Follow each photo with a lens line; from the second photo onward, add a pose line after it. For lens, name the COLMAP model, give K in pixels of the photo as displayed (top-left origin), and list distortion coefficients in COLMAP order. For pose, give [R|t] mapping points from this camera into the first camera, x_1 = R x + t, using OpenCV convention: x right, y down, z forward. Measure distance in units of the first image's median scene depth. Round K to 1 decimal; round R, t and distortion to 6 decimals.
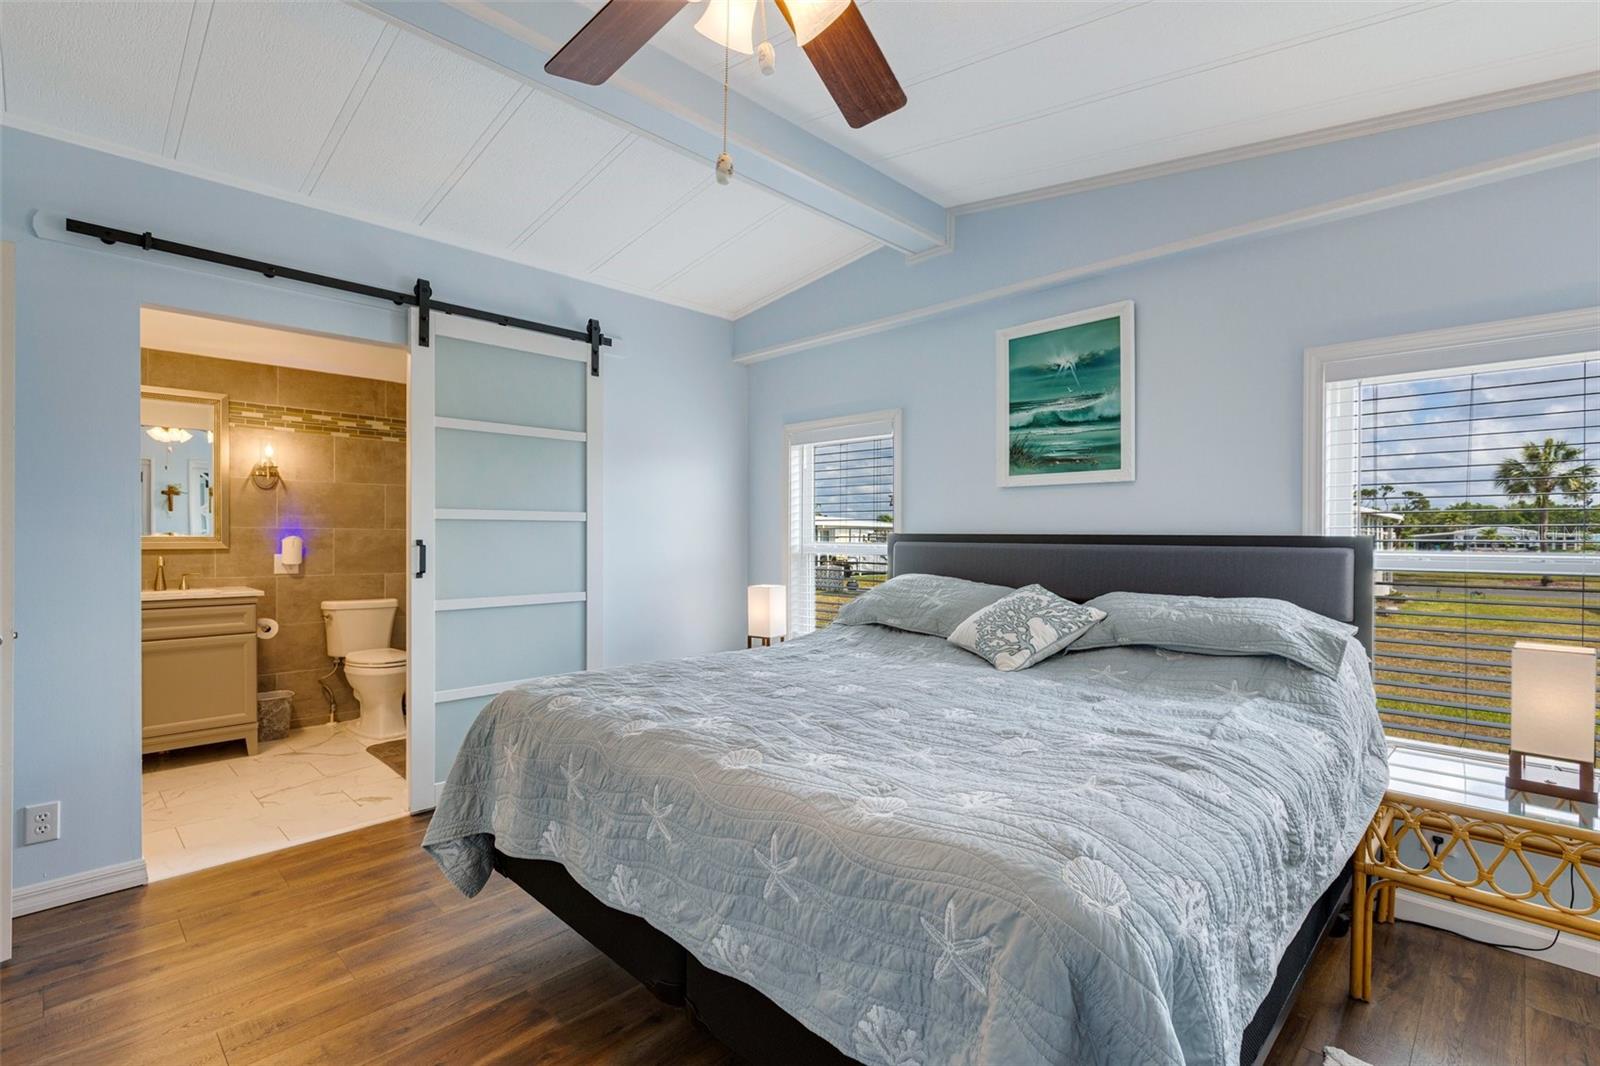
lens RADIAL K [[723.4, 0, 789.9], [0, 723.4, 538.5], [0, 0, 1]] dist [0.001059, -0.000855]
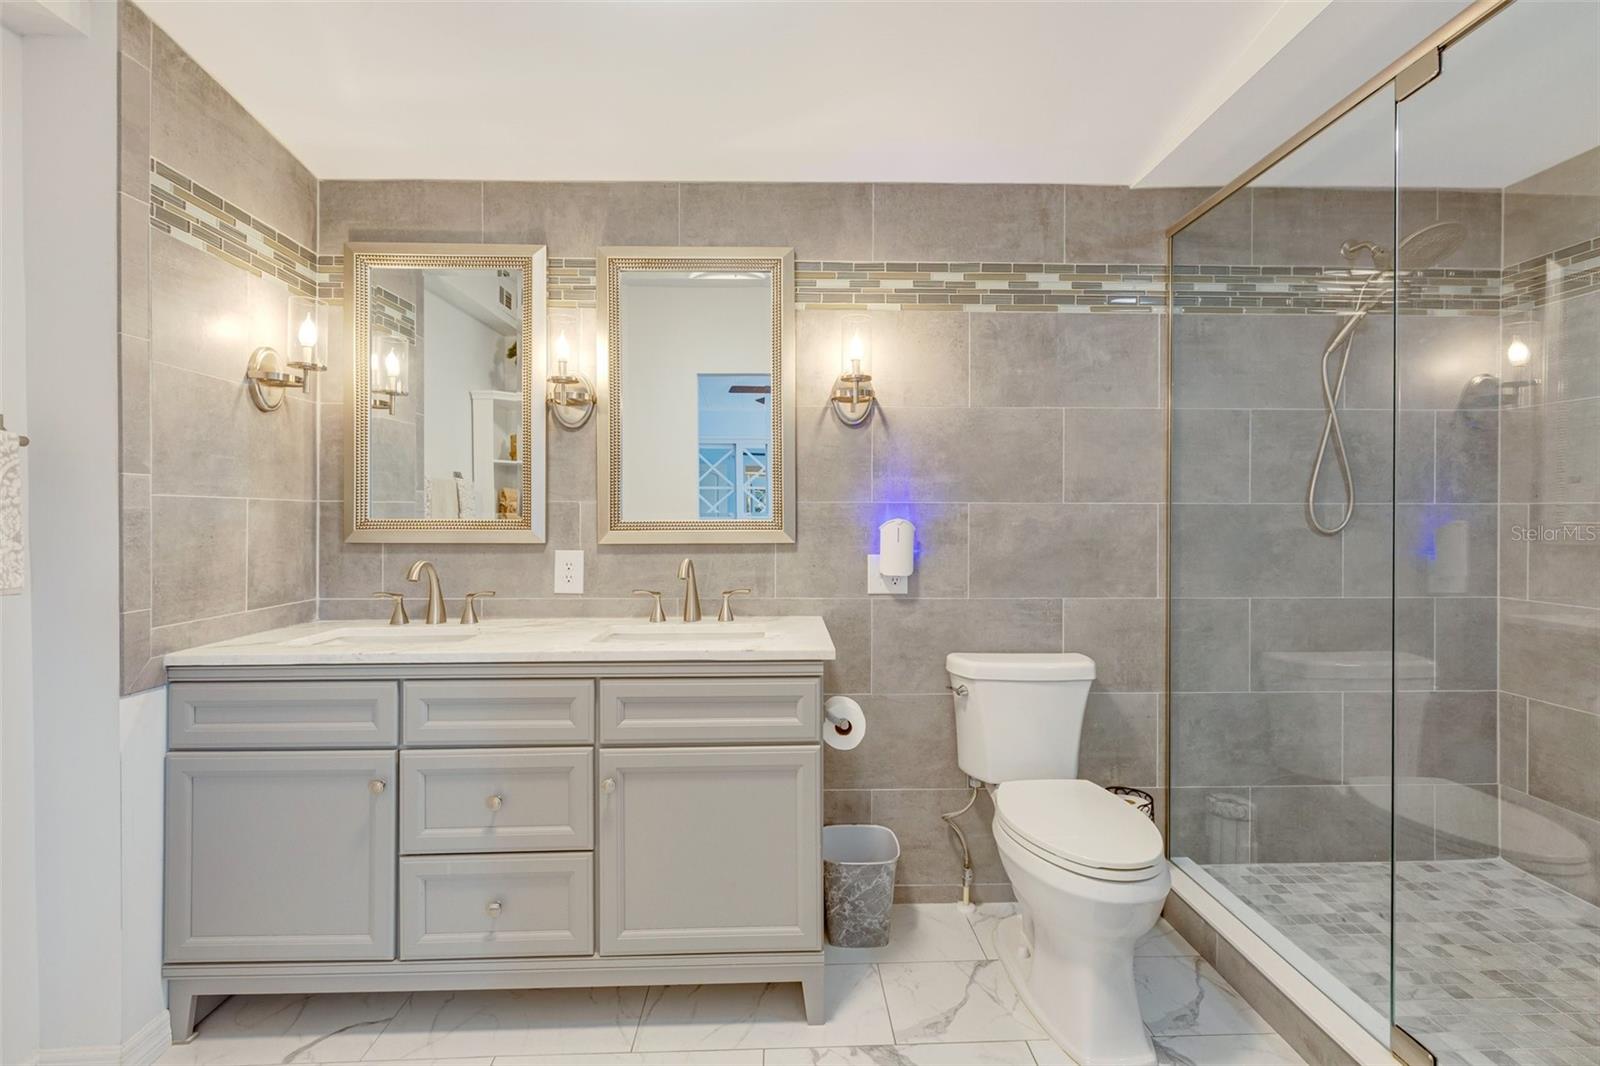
lens RADIAL K [[723.4, 0, 806.5], [0, 723.4, 516.7], [0, 0, 1]] dist [0.001059, -0.000855]
pose [[0.724894, -0.000756, -0.688860, -0.367261], [0.001440, 0.999999, 0.000418, -0.004717], [0.688859, -0.001295, 0.724894, 0.561747]]
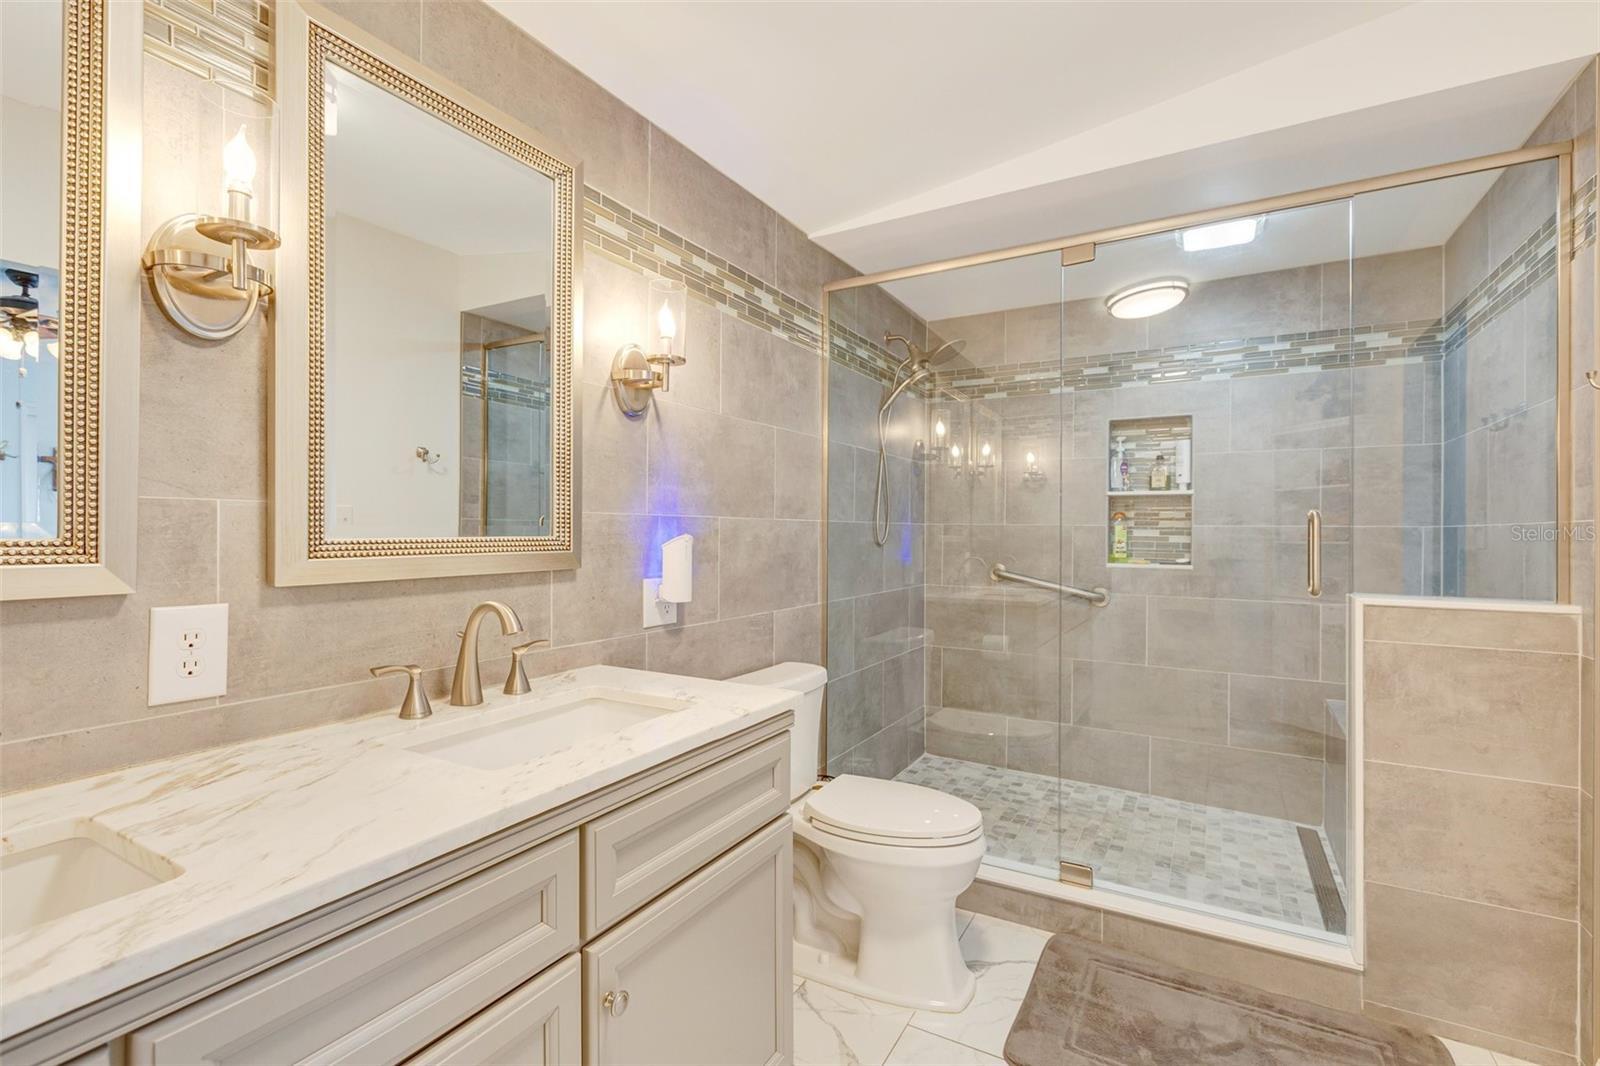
lens RADIAL K [[723.4, 0, 807.5], [0, 723.4, 530.1], [0, 0, 1]] dist [0.001059, -0.000855]
pose [[0.964957, 0.004305, 0.262371, -0.680837], [-0.004728, 0.999988, 0.000979, -0.006311], [-0.262364, -0.002185, 0.964967, 0.541516]]
